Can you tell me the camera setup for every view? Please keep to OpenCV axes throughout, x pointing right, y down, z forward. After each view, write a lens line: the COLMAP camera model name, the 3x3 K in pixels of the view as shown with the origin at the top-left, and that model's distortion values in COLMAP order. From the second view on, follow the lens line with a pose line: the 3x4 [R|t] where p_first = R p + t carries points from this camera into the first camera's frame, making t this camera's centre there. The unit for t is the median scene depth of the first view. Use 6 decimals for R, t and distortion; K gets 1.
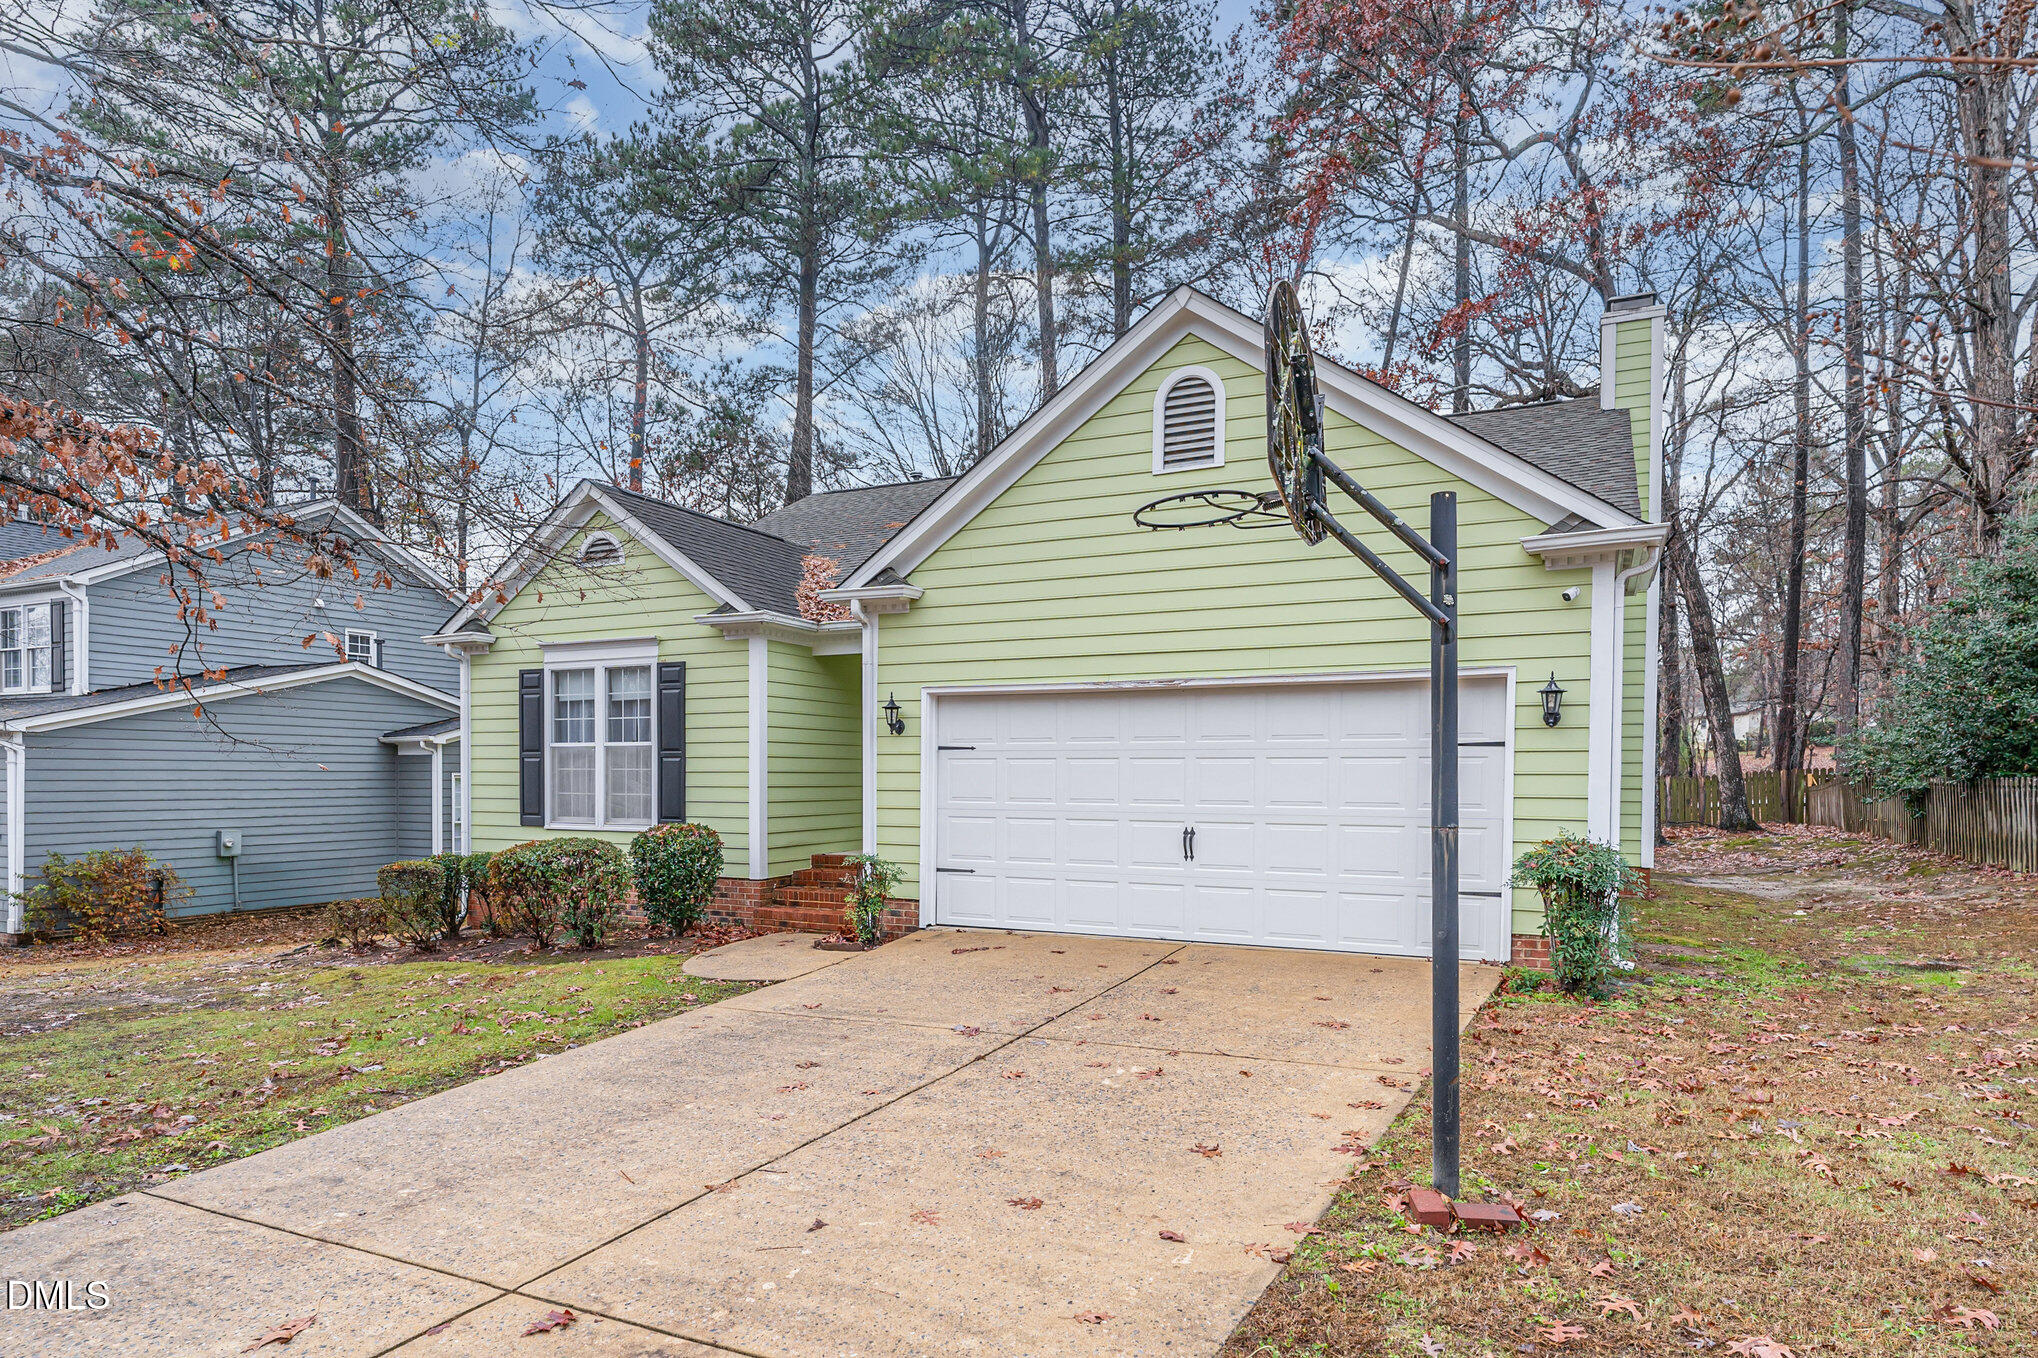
lens RADIAL K [[1160.4, 0, 1013.3], [0, 1160.4, 795.0], [0, 0, 1]] dist [-0.005759, 0.000553]
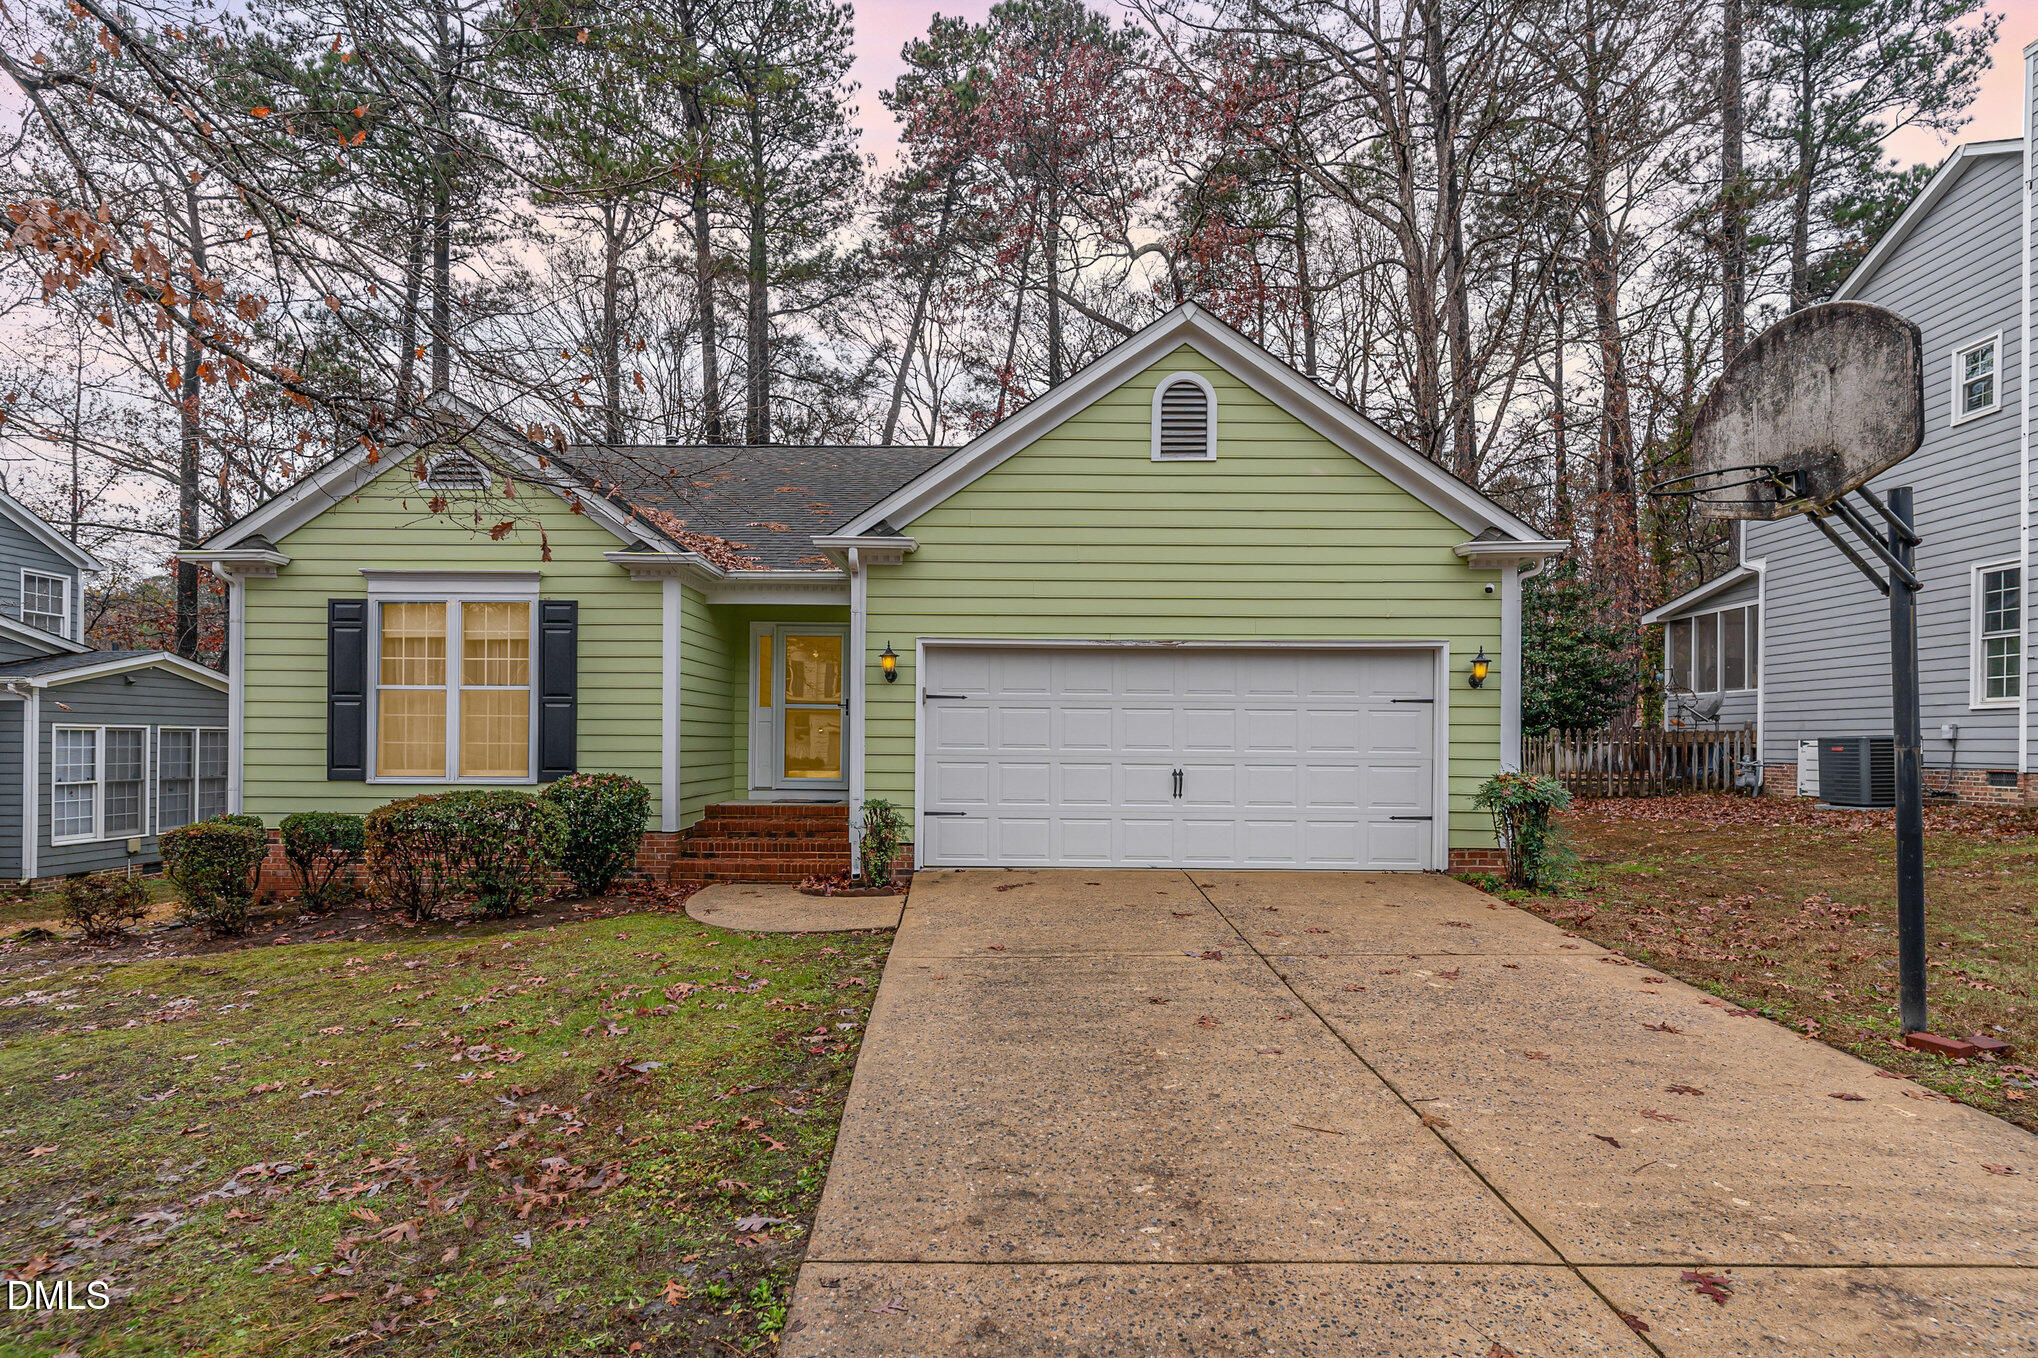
lens RADIAL K [[992.4, 0, 986.8], [0, 992.4, 736.6], [0, 0, 1]] dist [0.003569, -0.000233]
pose [[0.904454, 0.007289, 0.426508, -0.372078], [0.001999, 0.999771, -0.021325, 0.013514], [-0.426566, 0.020140, 0.904232, 0.159454]]
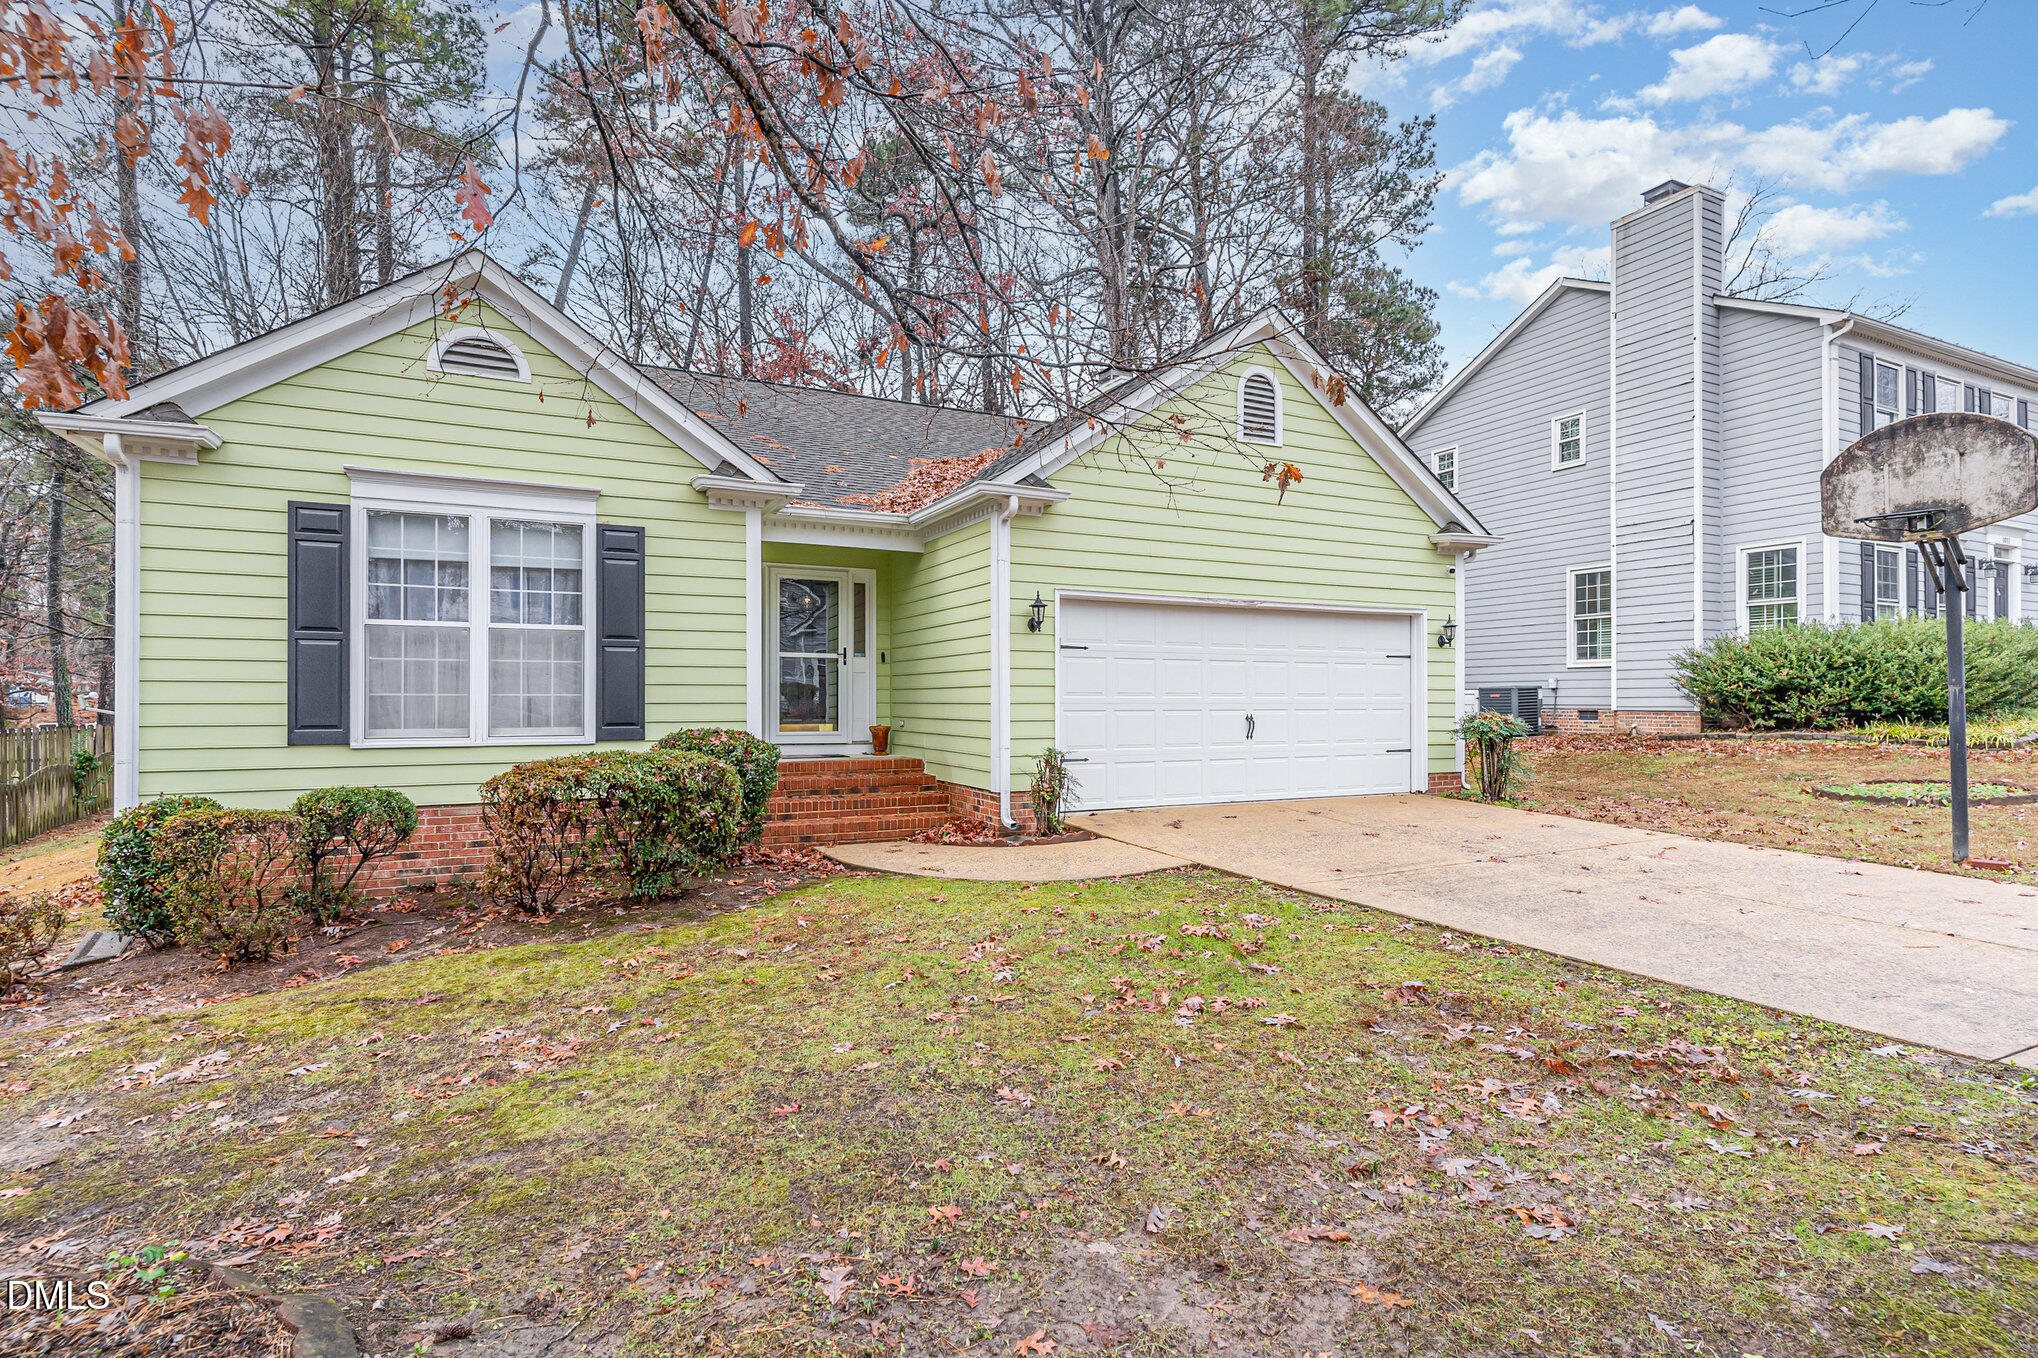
lens RADIAL K [[992.4, 0, 998.5], [0, 992.4, 689.4], [0, 0, 1]] dist [0.003569, -0.000233]
pose [[0.617793, 0.006731, 0.786312, -0.764951], [0.015286, 0.999672, -0.020568, 0.015823], [-0.786192, 0.024726, 0.617488, 0.448231]]
